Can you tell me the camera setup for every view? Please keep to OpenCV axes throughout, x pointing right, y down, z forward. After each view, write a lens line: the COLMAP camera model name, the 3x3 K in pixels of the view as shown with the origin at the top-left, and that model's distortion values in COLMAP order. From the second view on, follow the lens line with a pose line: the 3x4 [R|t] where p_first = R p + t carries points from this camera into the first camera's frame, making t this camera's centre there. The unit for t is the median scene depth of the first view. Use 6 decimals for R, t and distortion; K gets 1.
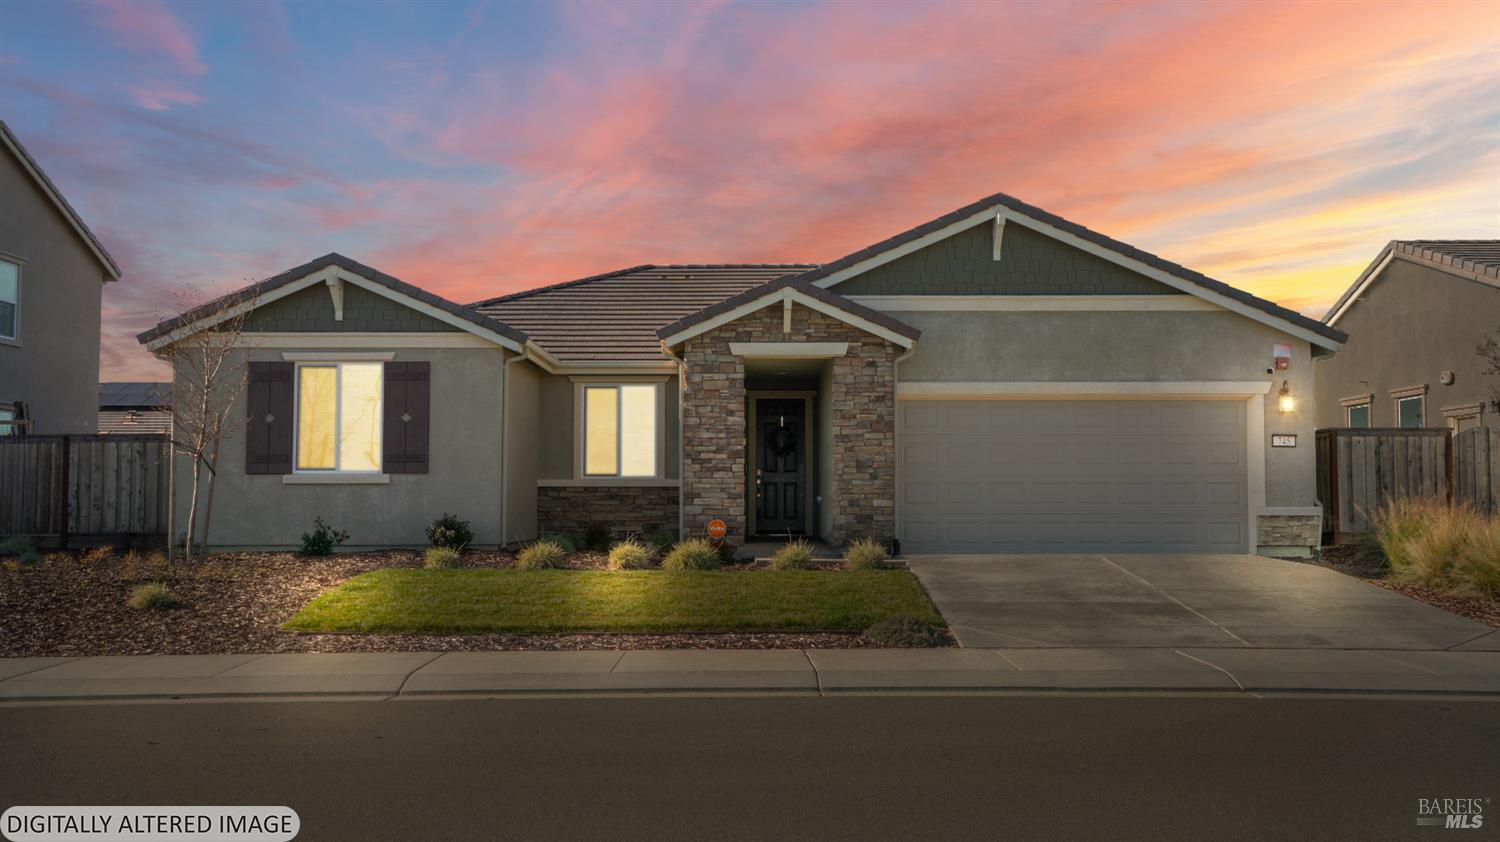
lens RADIAL K [[1416.6, 0, 747.5], [0, 1416.6, 410.3], [0, 0, 1]] dist [0.033809, 0.000000]
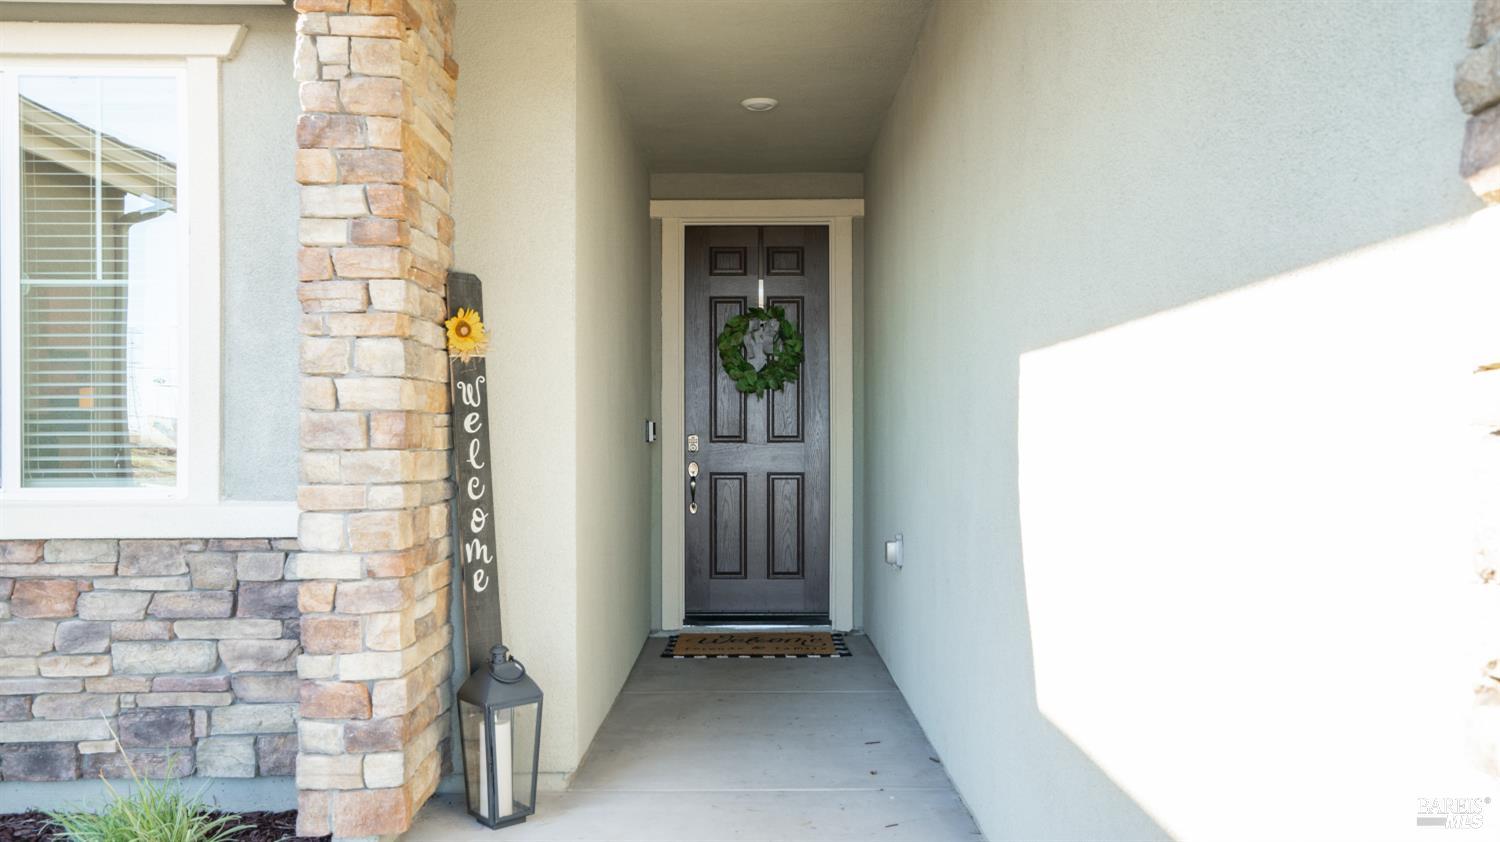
lens RADIAL K [[1228.8, 0, 752.6], [0, 1228.8, 419.5], [0, 0, 1]] dist [0.014349, 0.005603]
pose [[0.999952, -0.003245, 0.009264, 0.026141], [0.002744, 0.998563, 0.053523, 0.030033], [-0.009424, -0.053495, 0.998524, 0.940011]]
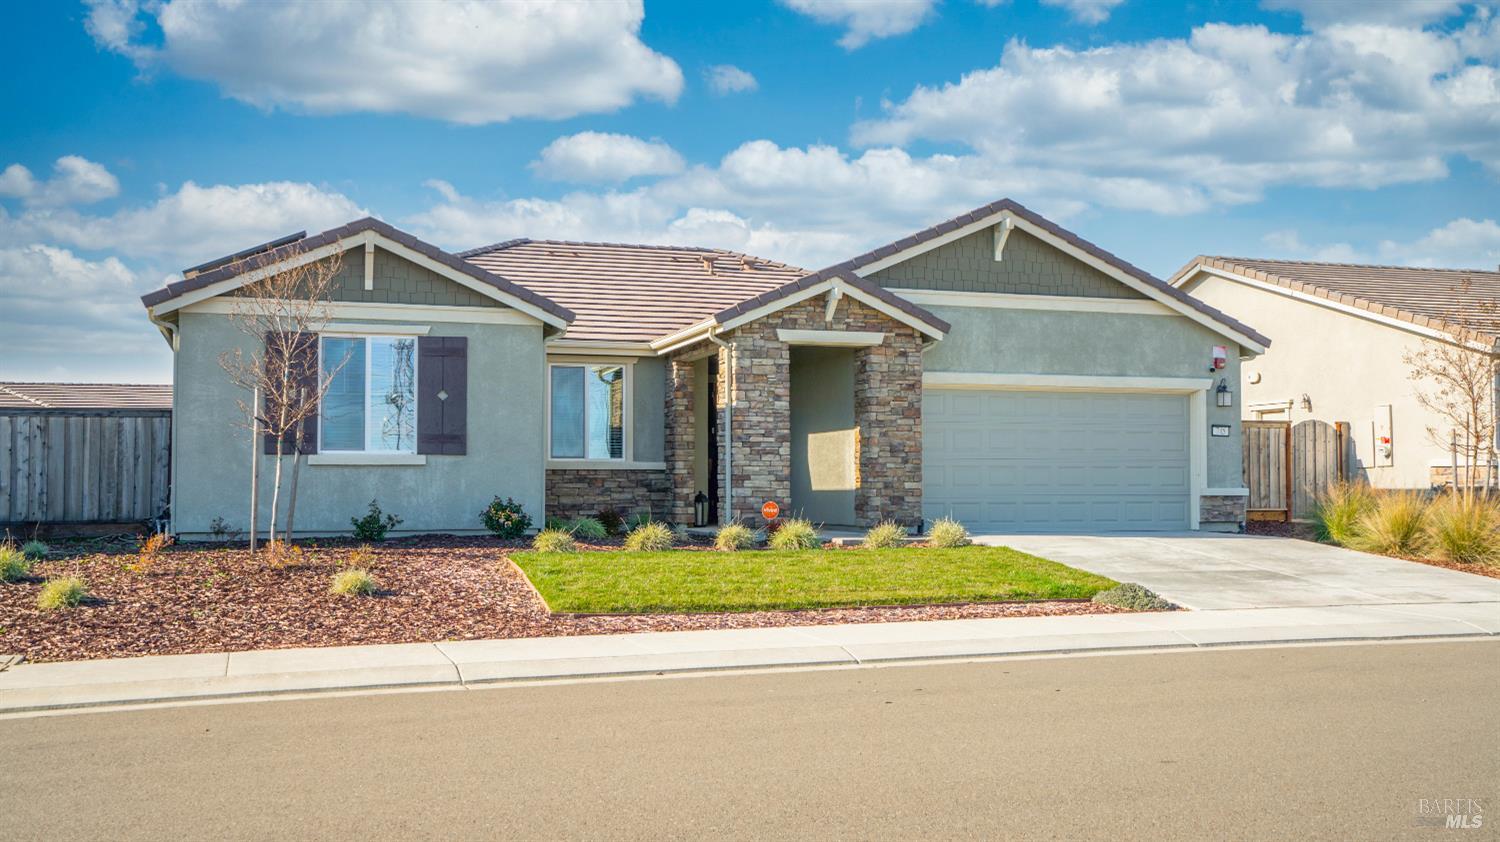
lens RADIAL K [[1479.2, 0, 752.0], [0, 1479.2, 427.1], [0, 0, 1]] dist [0.044042, 0.000000]
pose [[0.941985, 0.012172, 0.335435, -0.380324], [-0.020210, 0.999586, 0.020483, 0.001548], [-0.335046, -0.026074, 0.941841, -0.003485]]
